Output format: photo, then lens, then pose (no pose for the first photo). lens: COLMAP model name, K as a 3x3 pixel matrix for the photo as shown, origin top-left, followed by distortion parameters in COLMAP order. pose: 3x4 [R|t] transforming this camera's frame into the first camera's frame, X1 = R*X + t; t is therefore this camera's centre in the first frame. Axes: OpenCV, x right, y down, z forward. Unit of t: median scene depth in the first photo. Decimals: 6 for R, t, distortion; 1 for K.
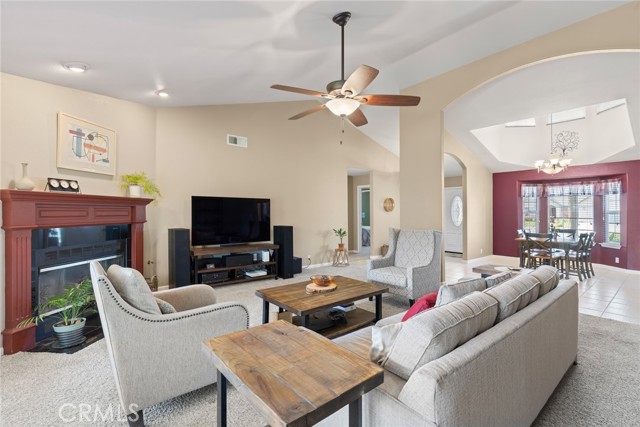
lens RADIAL K [[287.6, 0, 321.1], [0, 287.6, 209.7], [0, 0, 1]] dist [0.008452, 0.000378]
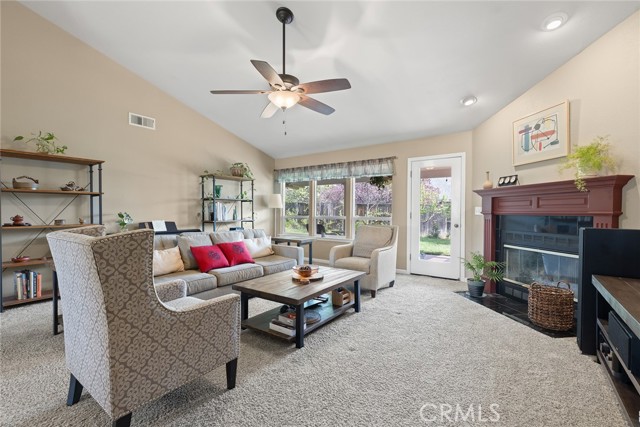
lens RADIAL K [[287.6, 0, 314.8], [0, 287.6, 214.1], [0, 0, 1]] dist [0.008452, 0.000378]
pose [[-0.978228, -0.004768, -0.207479, 0.078913], [-0.004606, 0.999989, -0.001264, 0.027283], [0.207482, -0.000281, -0.978239, 0.865344]]
